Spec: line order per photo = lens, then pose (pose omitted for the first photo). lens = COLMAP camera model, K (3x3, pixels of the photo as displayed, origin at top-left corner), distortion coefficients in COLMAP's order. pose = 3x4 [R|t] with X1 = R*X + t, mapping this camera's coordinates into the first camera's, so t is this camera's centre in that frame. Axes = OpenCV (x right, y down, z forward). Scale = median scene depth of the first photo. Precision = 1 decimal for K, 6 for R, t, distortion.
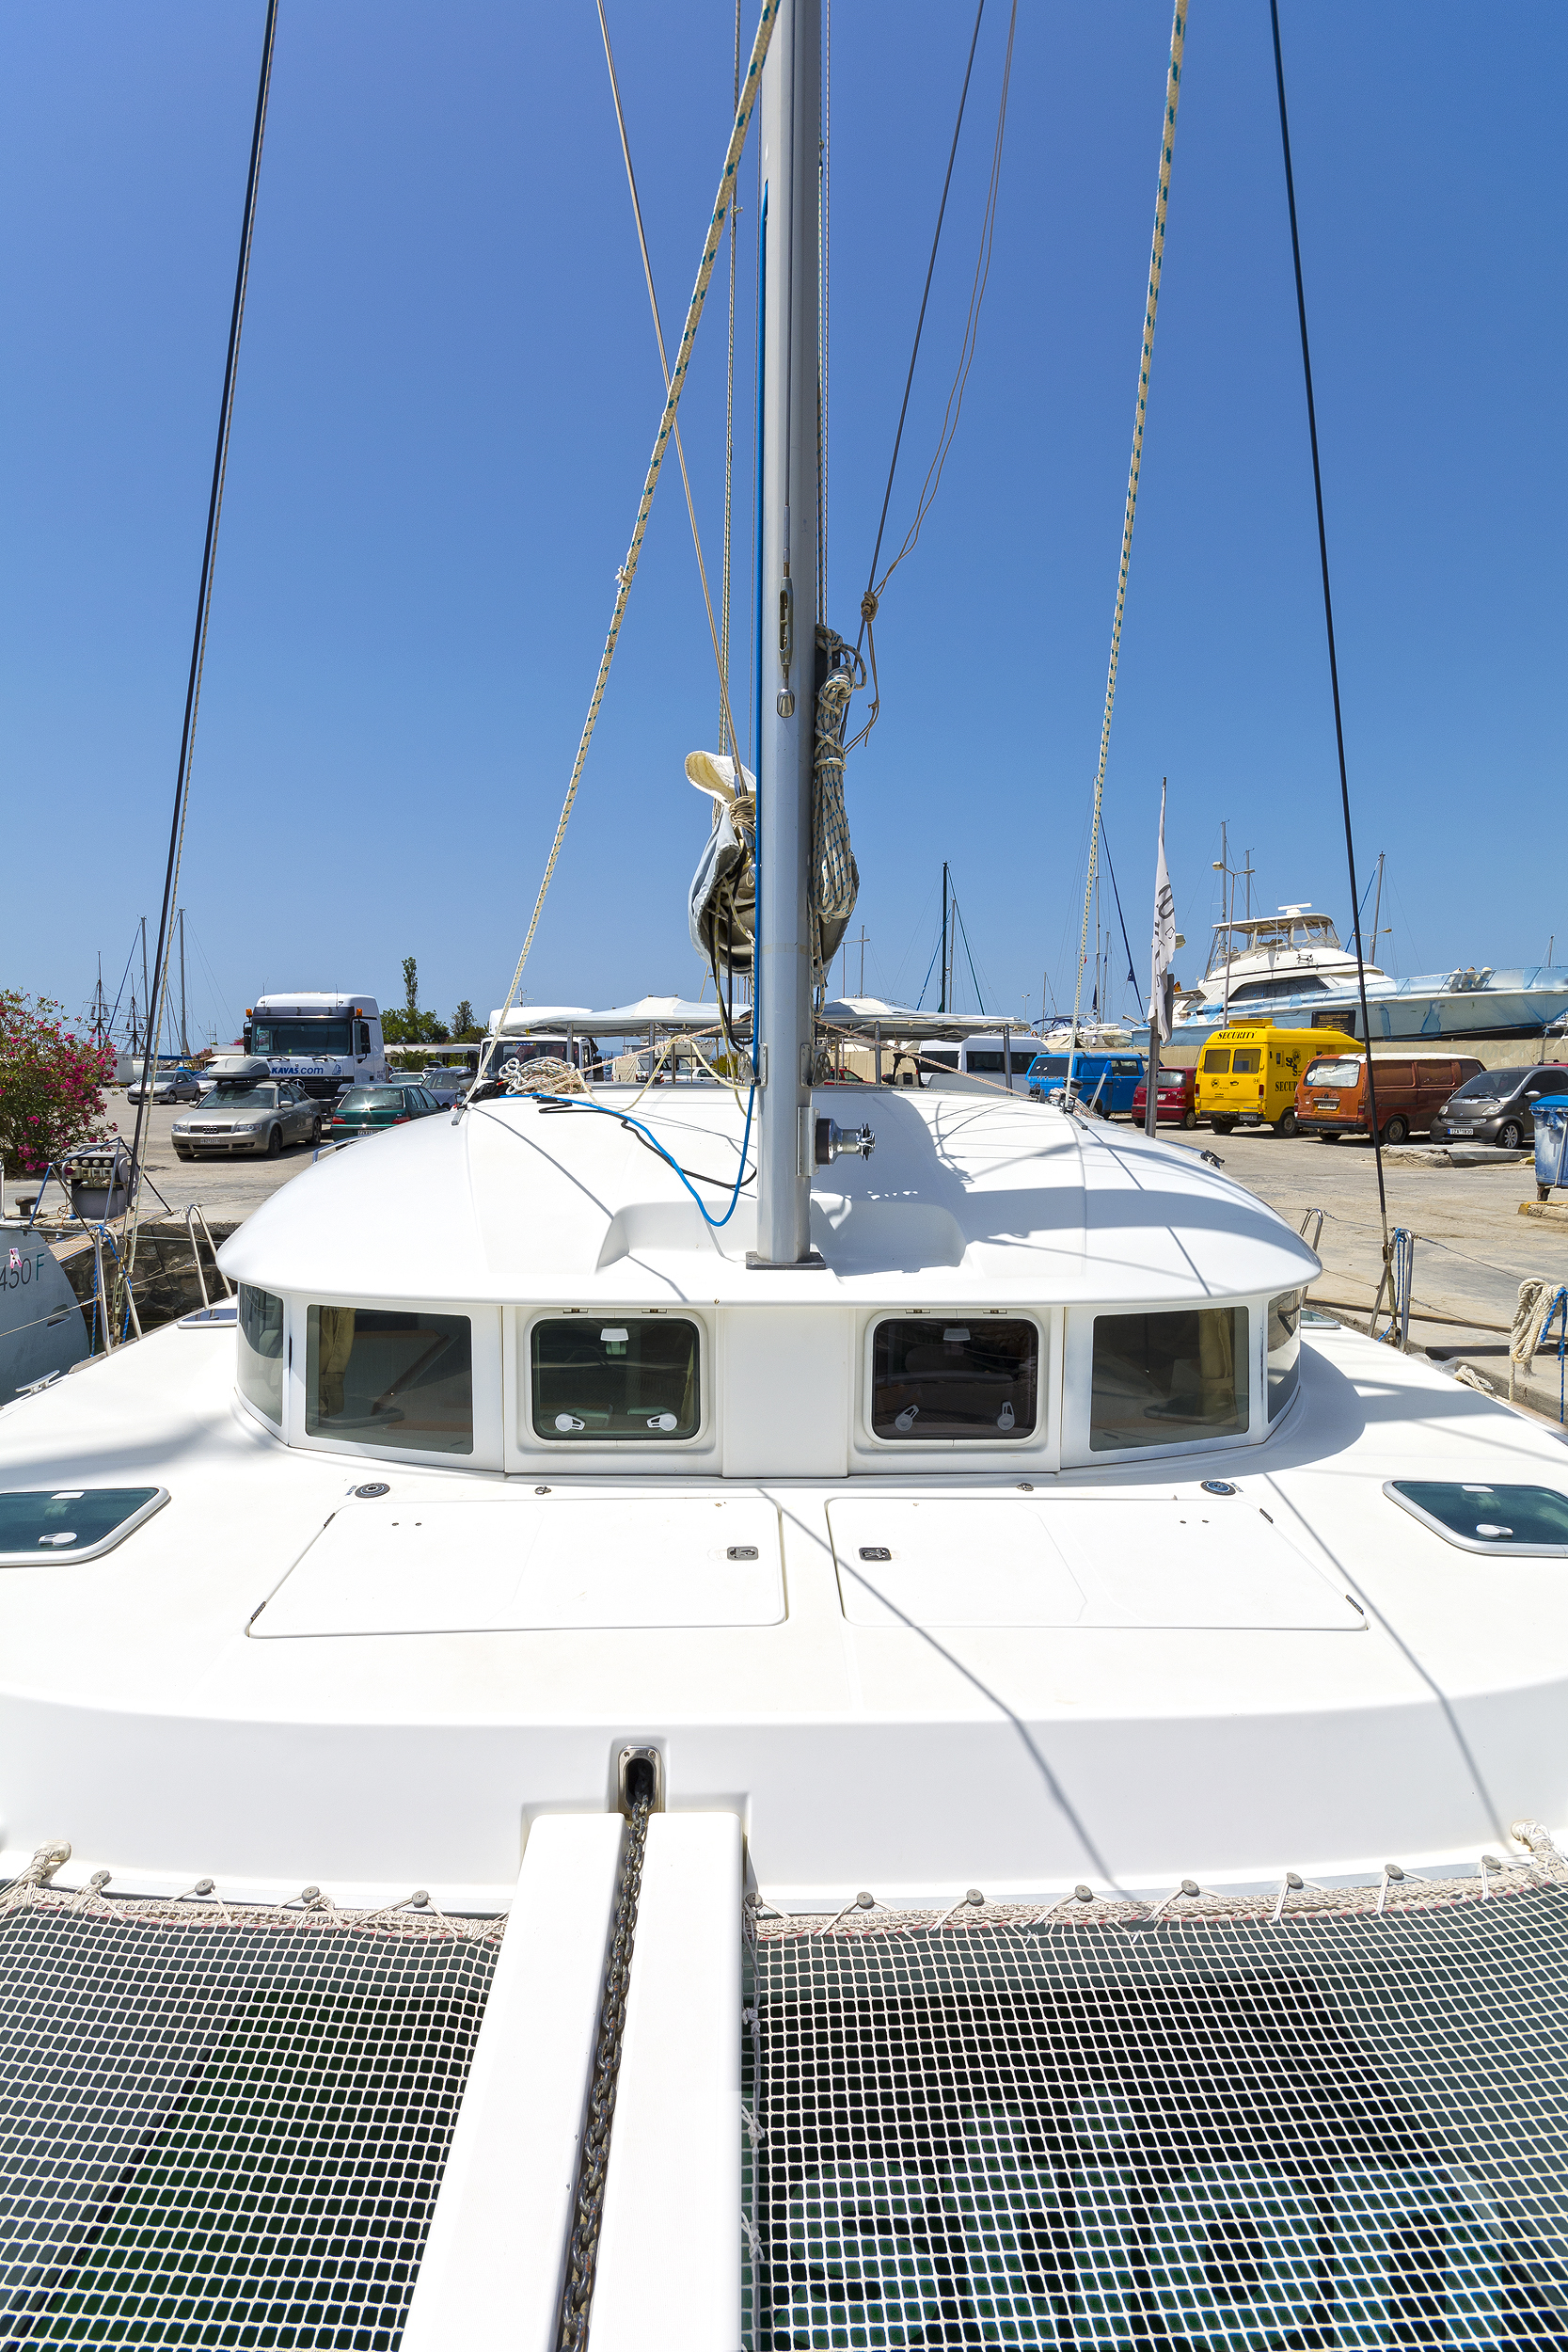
lens RADIAL K [[1013.8, 0, 784.7], [0, 1013.8, 1170.8], [0, 0, 1]] dist [0.002220, 0.000655]
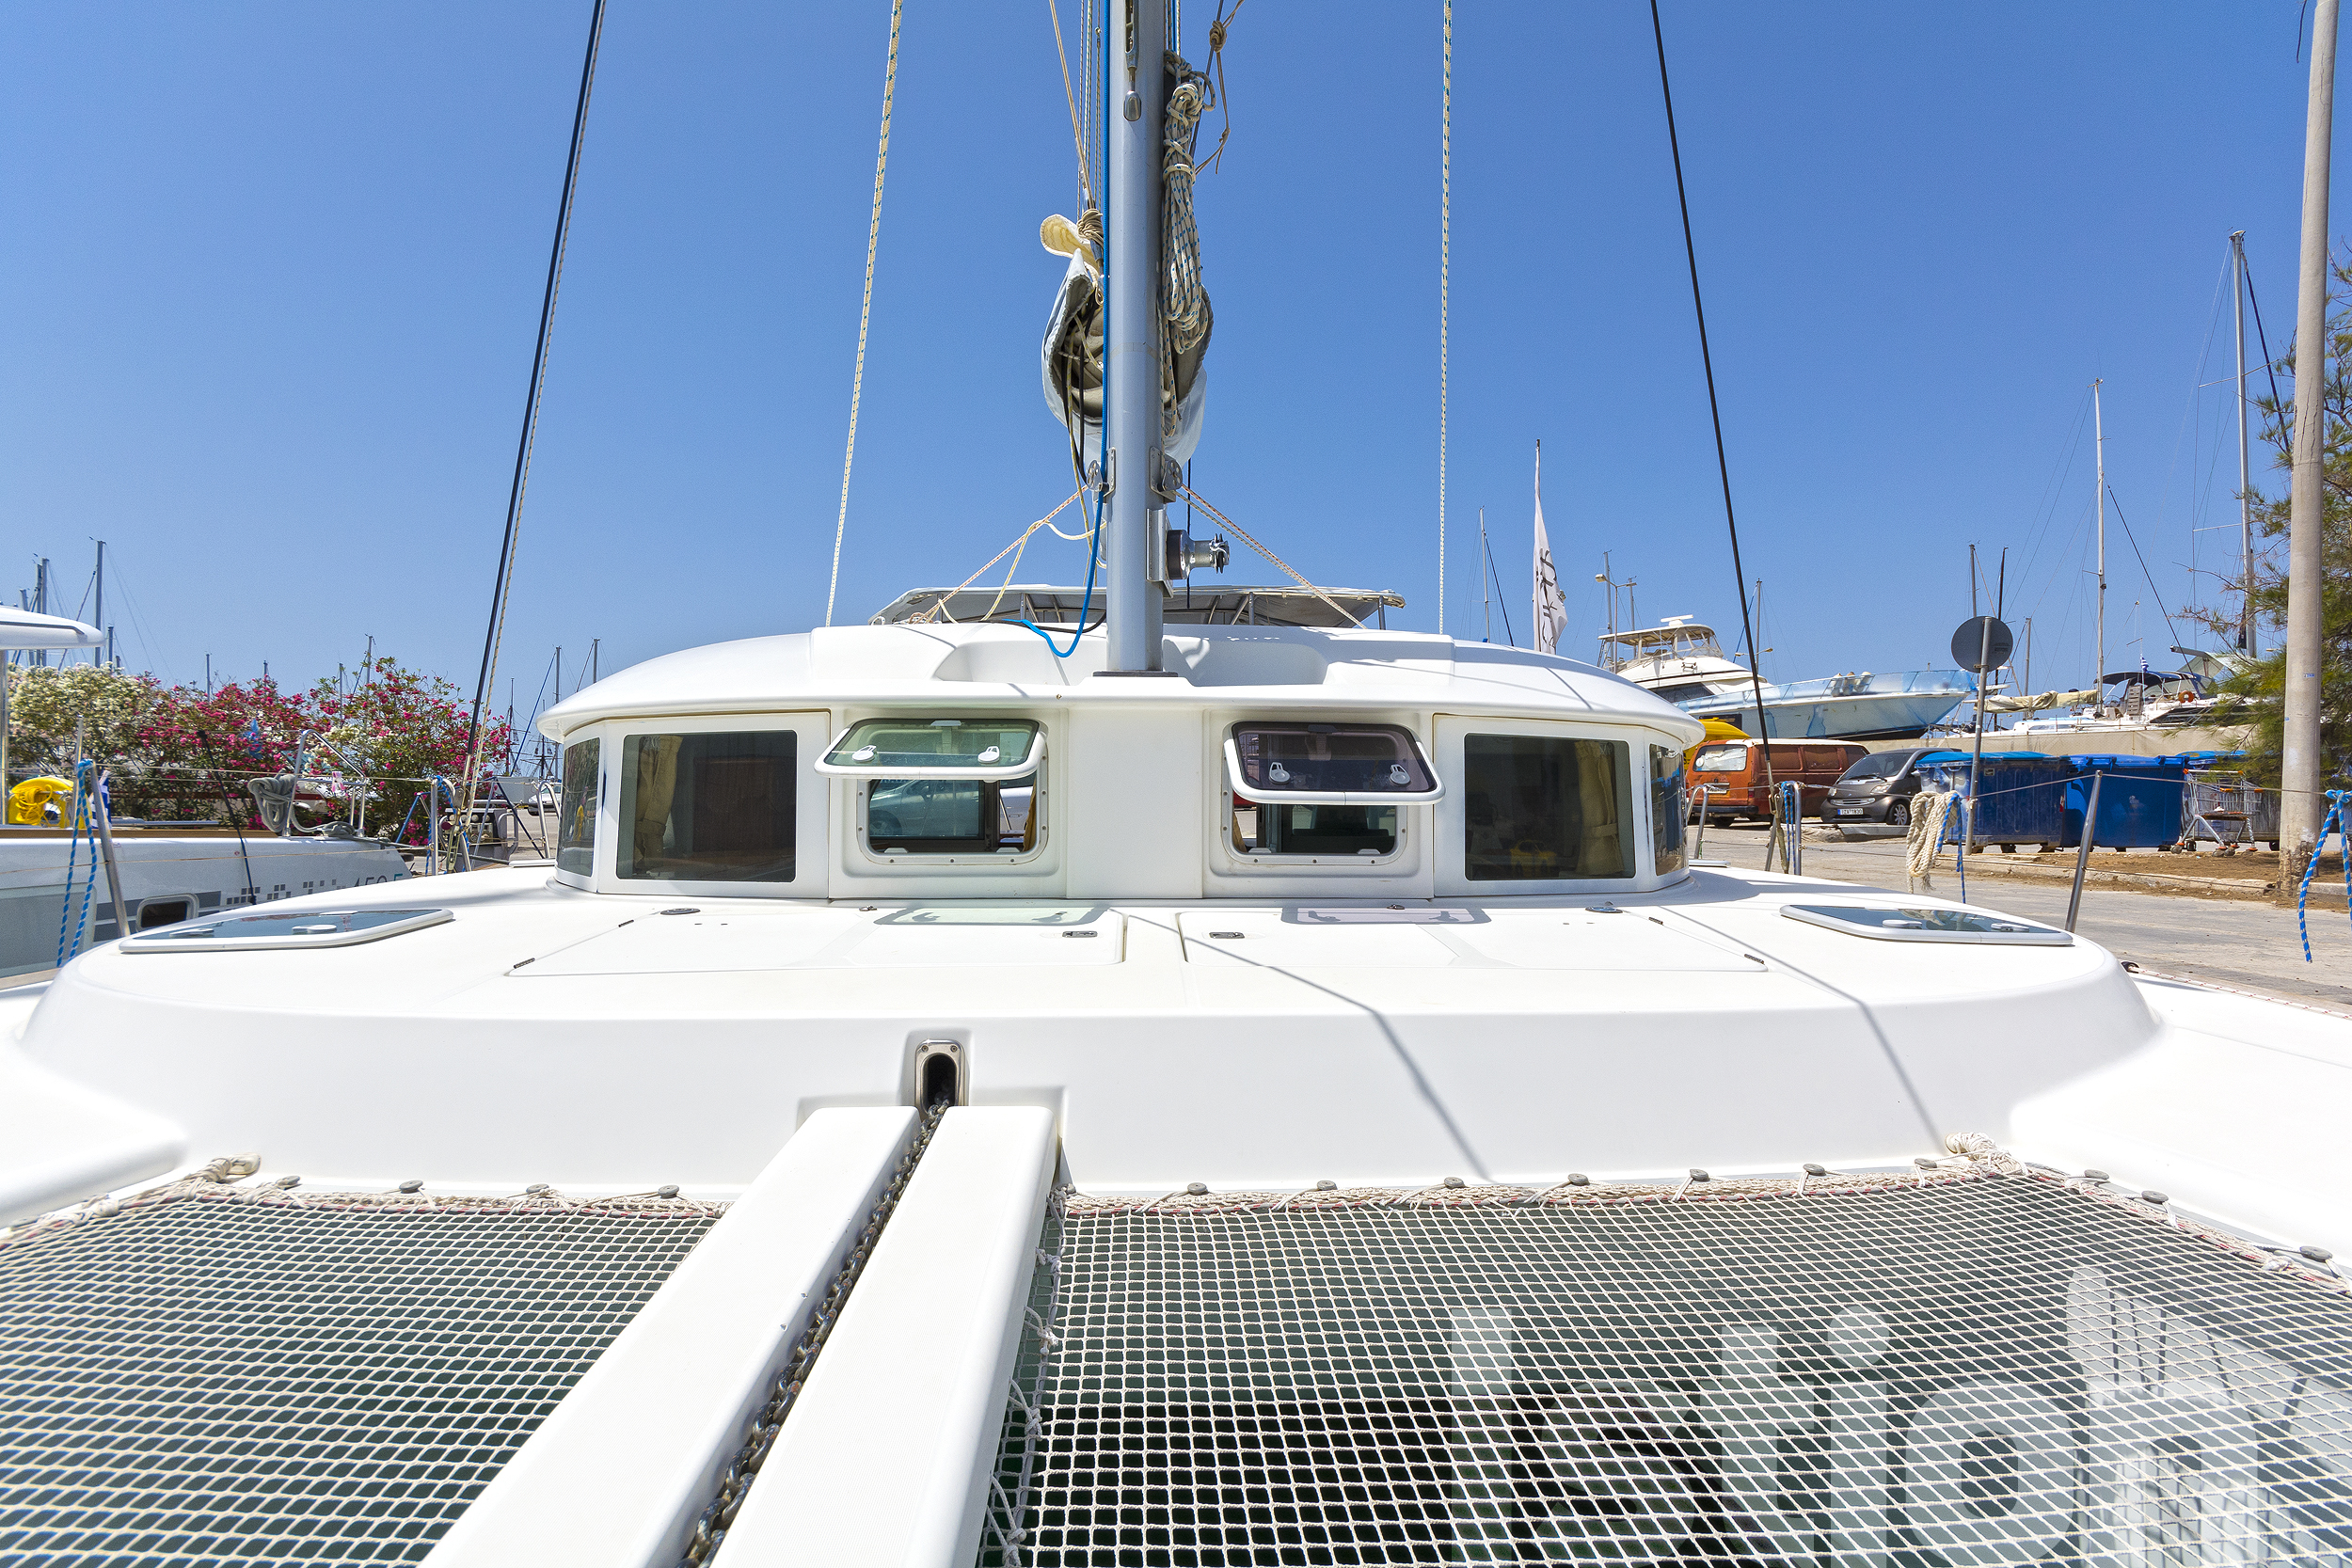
lens RADIAL K [[1019.5, 0, 1176.3], [0, 1019.5, 785.2], [0, 0, 1]] dist [-0.019386, 0.000048]
pose [[0.999978, -0.006560, -0.000695, 0.038893], [0.006470, 0.995835, -0.090947, 0.277644], [0.001288, 0.090941, 0.995855, 0.076077]]
